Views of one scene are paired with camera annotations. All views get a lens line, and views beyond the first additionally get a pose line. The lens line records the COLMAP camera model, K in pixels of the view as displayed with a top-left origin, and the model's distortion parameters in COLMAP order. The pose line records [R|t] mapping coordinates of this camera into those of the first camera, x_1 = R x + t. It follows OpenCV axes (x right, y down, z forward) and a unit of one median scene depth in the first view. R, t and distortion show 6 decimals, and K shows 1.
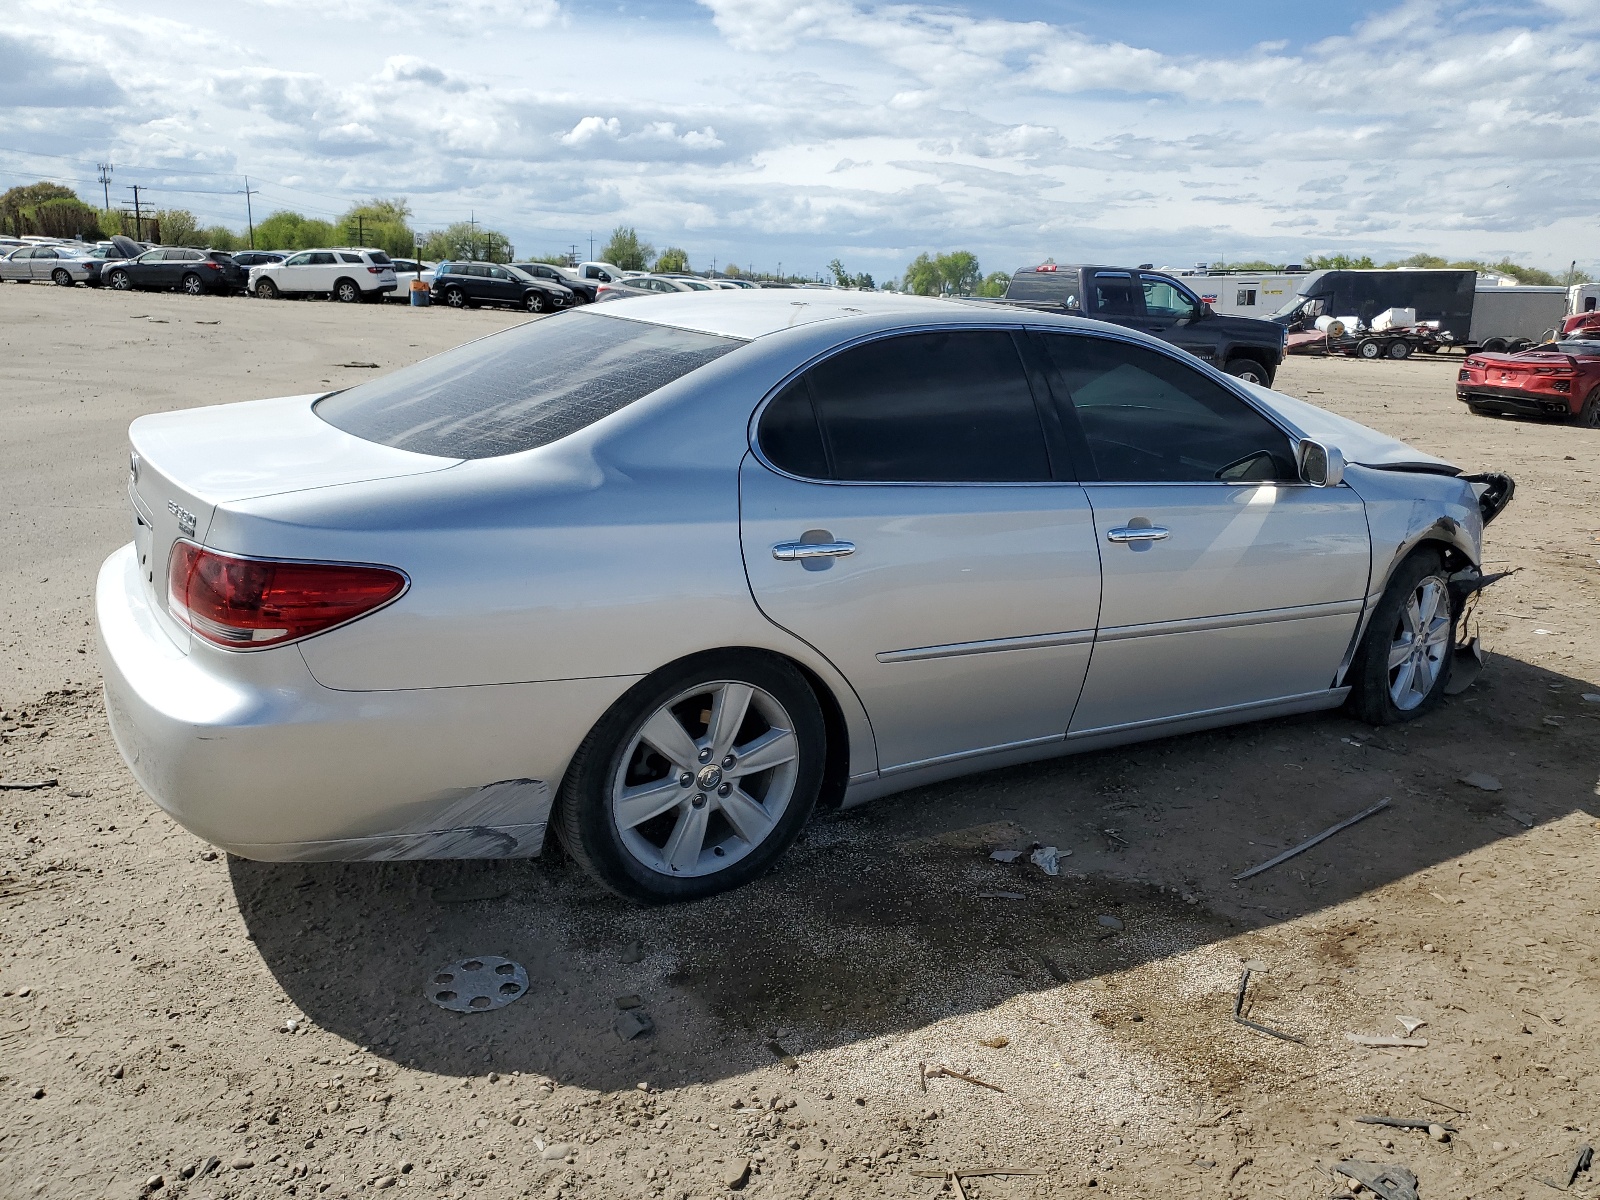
lens RADIAL K [[1200.5, 0, 793.0], [0, 1200.5, 595.6], [0, 0, 1]] dist [0.013099, -0.000600]
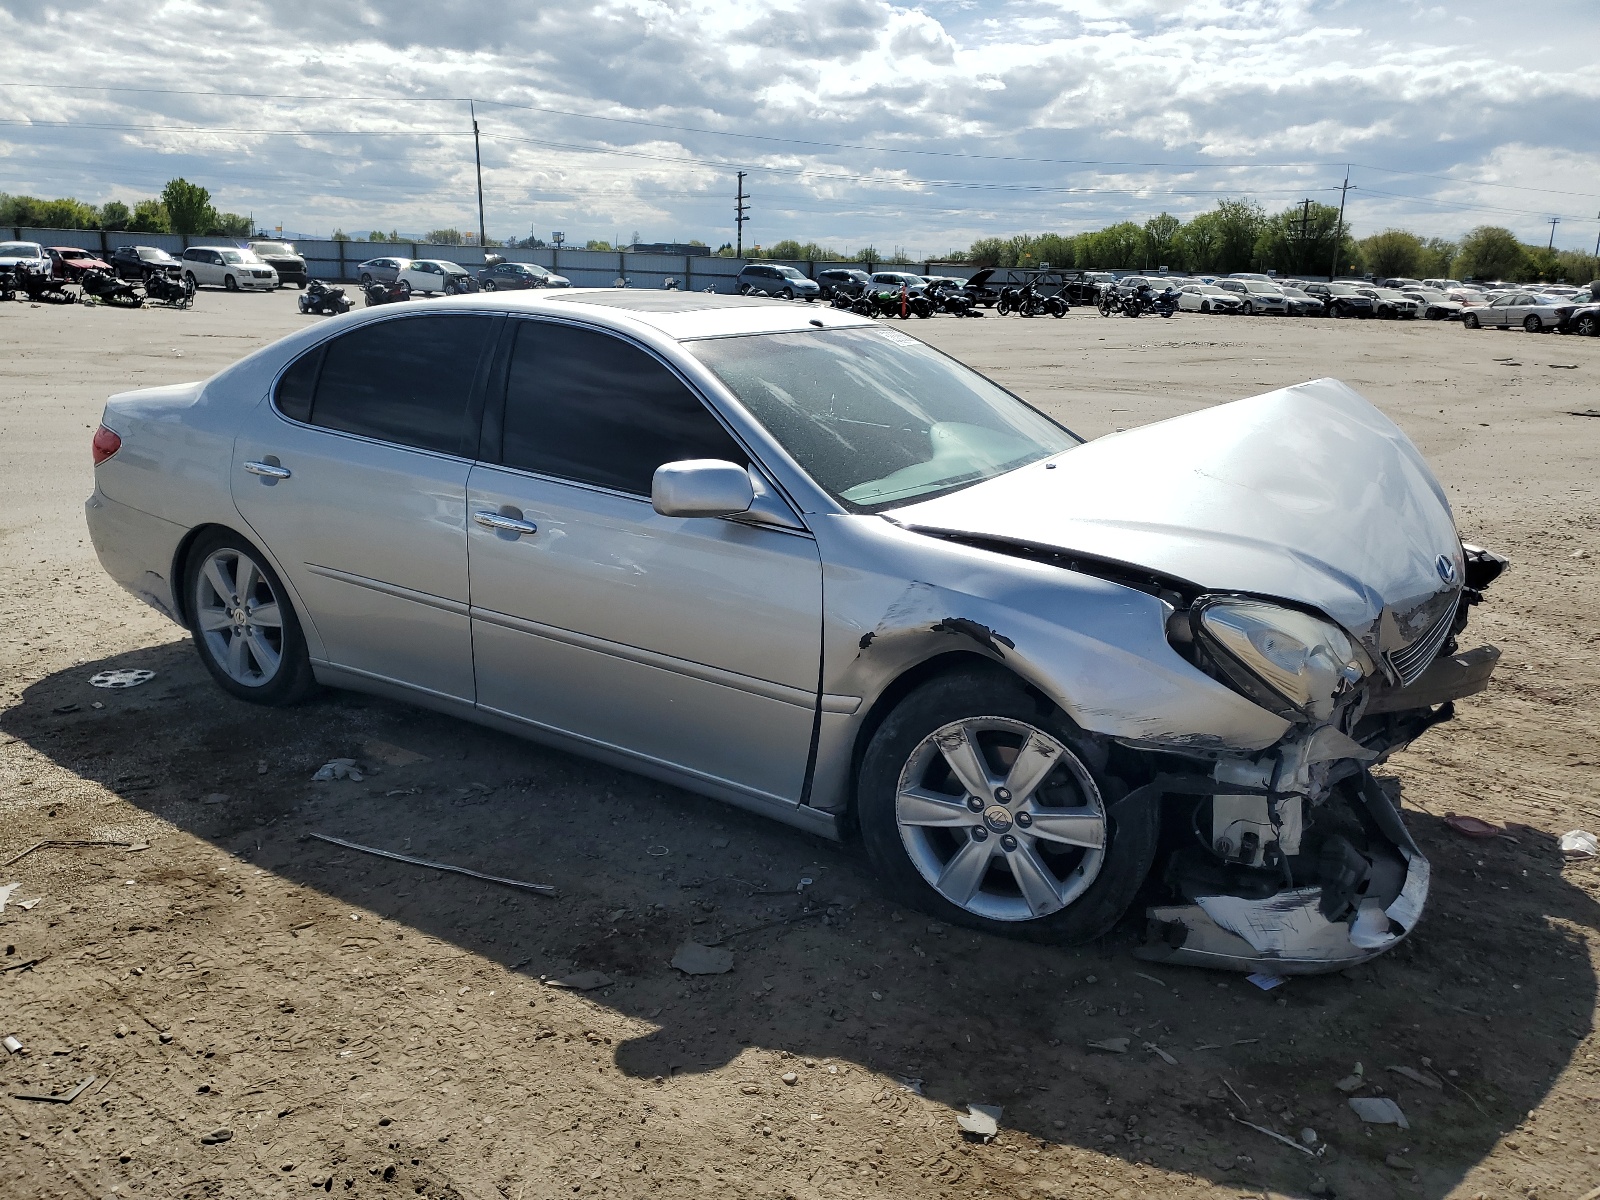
lens RADIAL K [[1200.5, 0, 791.7], [0, 1200.5, 603.4], [0, 0, 1]] dist [0.013099, -0.000600]
pose [[0.451717, 0.199482, -0.869574, 1.037042], [-0.226360, 0.968414, 0.104569, -0.116707], [0.862967, 0.149602, 0.482604, 0.603039]]
